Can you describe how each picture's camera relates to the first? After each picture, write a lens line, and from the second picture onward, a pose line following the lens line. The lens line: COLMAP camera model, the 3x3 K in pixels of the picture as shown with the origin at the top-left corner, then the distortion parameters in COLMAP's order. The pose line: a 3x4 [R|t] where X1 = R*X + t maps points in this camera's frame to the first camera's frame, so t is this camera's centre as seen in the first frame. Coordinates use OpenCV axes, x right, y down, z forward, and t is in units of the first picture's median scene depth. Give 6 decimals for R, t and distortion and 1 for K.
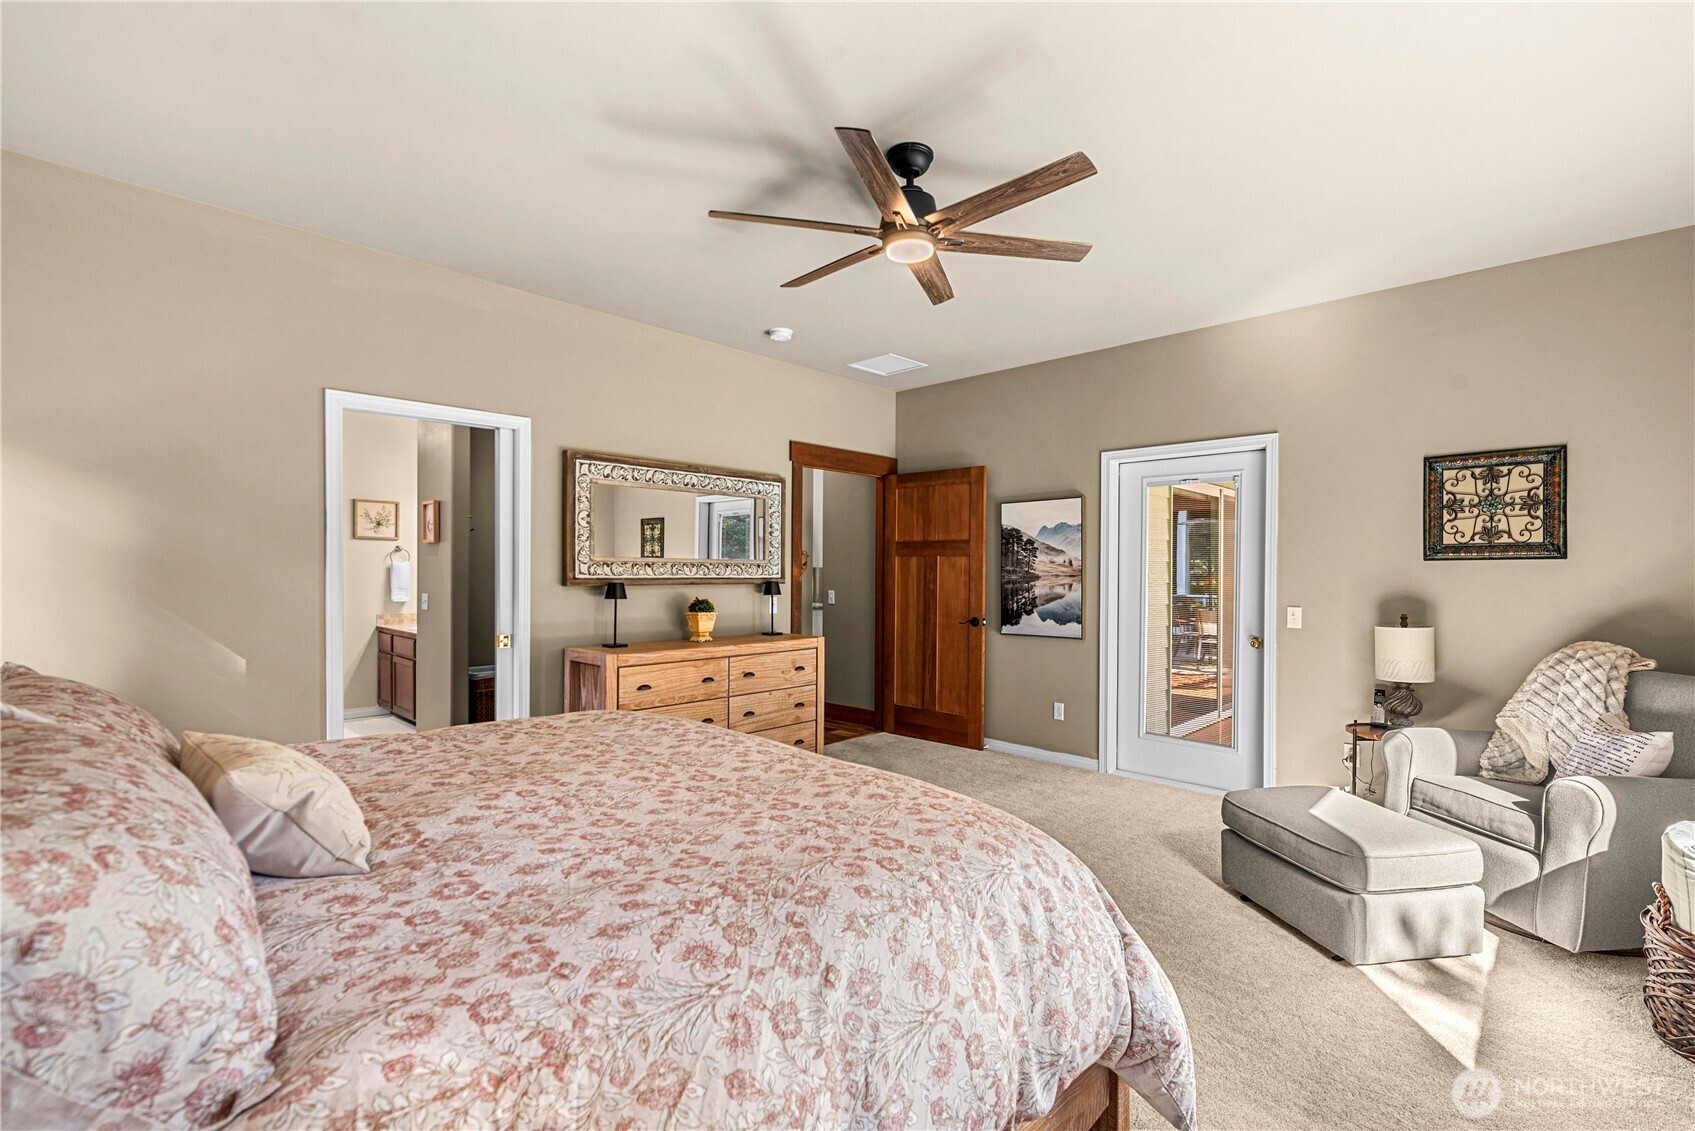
lens RADIAL K [[737.4, 0, 856.1], [0, 737.4, 570.4], [0, 0, 1]] dist [0.005082, 0.000511]
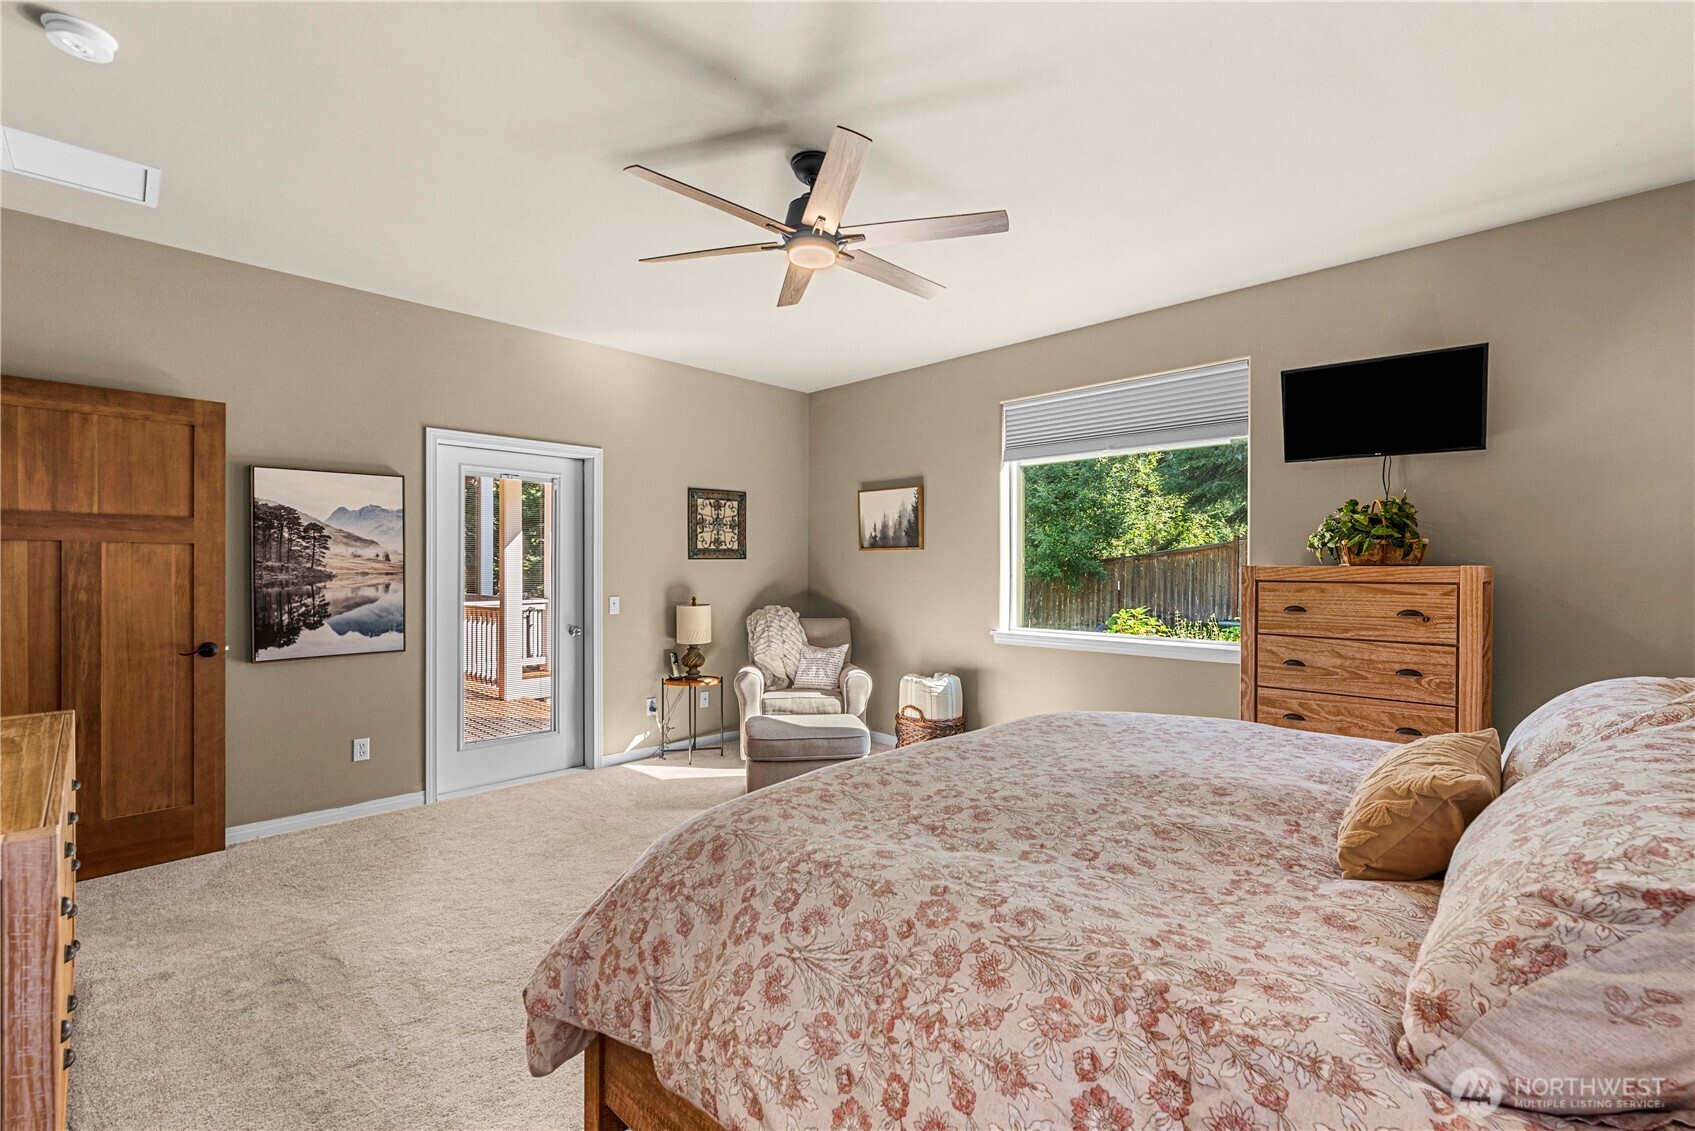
lens RADIAL K [[737.4, 0, 859.6], [0, 737.4, 571.0], [0, 0, 1]] dist [0.005082, 0.000511]
pose [[0.025625, -0.008610, 0.999635, -0.482832], [0.000301, 0.999963, 0.008605, -0.002129], [-0.999672, 0.000080, 0.025626, 0.461222]]
